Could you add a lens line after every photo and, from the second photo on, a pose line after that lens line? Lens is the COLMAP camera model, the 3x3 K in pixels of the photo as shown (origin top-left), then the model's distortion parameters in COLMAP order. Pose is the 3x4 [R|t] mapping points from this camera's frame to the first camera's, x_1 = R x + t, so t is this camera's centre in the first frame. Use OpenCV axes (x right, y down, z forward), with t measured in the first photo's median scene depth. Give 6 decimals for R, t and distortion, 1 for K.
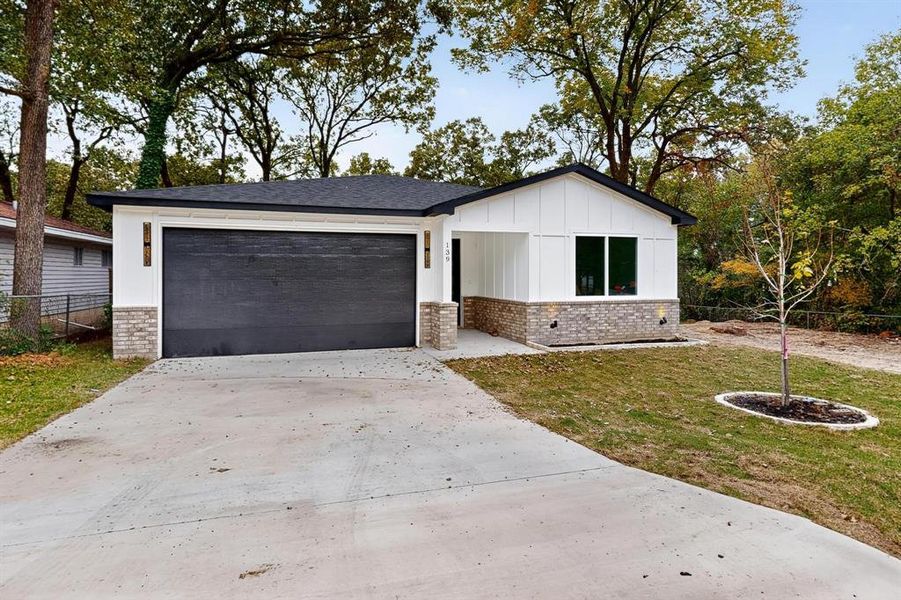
lens RADIAL K [[478.9, 0, 449.9], [0, 478.9, 281.4], [0, 0, 1]] dist [0.002296, -0.000041]
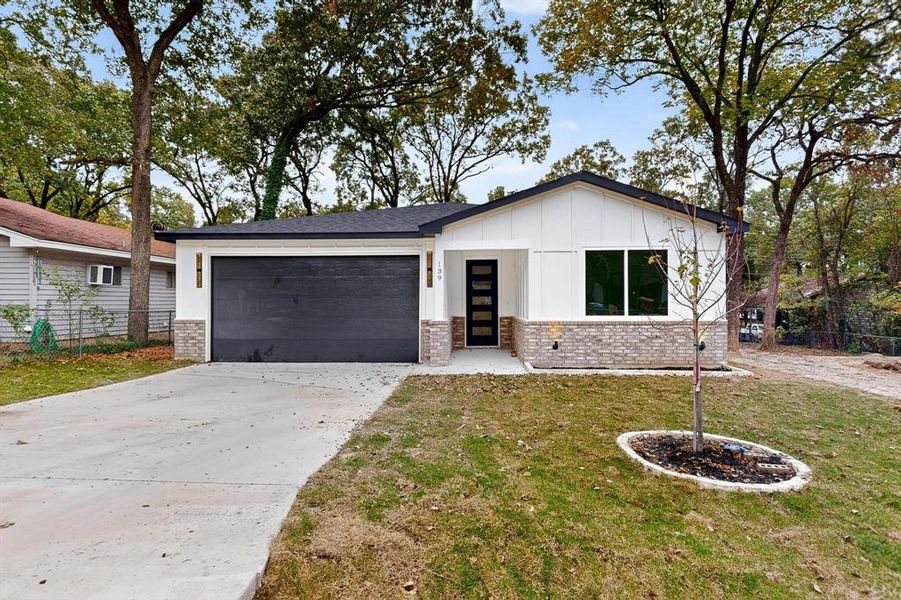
lens RADIAL K [[451.5, 0, 450.5], [0, 451.5, 300.0], [0, 0, 1]] dist [0.001851, -0.000349]
pose [[0.939277, -0.004263, -0.343134, 0.273383], [-0.001946, 0.999841, -0.017747, 0.014265], [0.343155, 0.017337, 0.939119, 0.080564]]
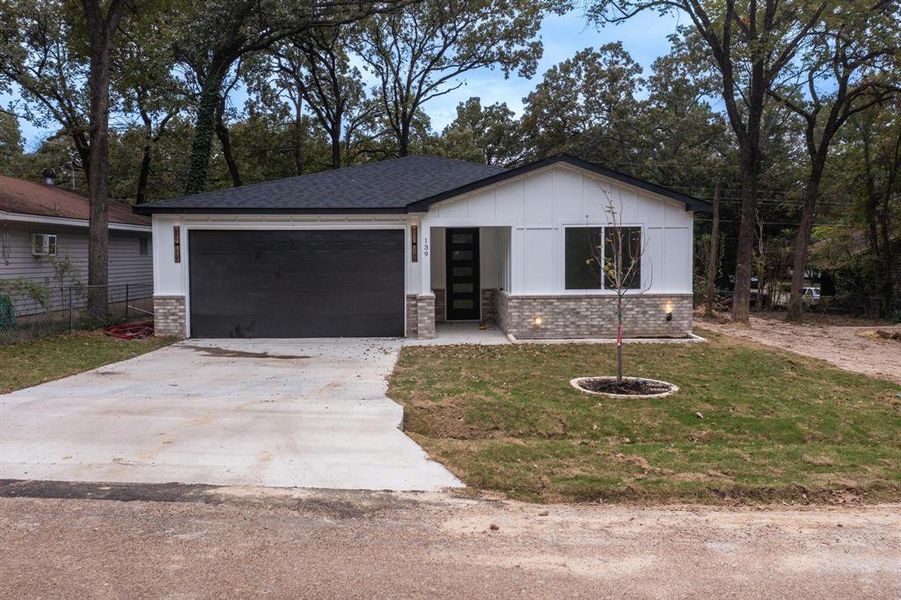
lens RADIAL K [[686.3, 0, 450.5], [0, 686.3, 300.0], [0, 0, 1]] dist [-0.004769, -0.001041]
pose [[0.963684, 0.012575, -0.266750, 0.354349], [0.001757, 0.998570, 0.053422, -0.019903], [0.267041, -0.051951, 0.962284, -0.350919]]
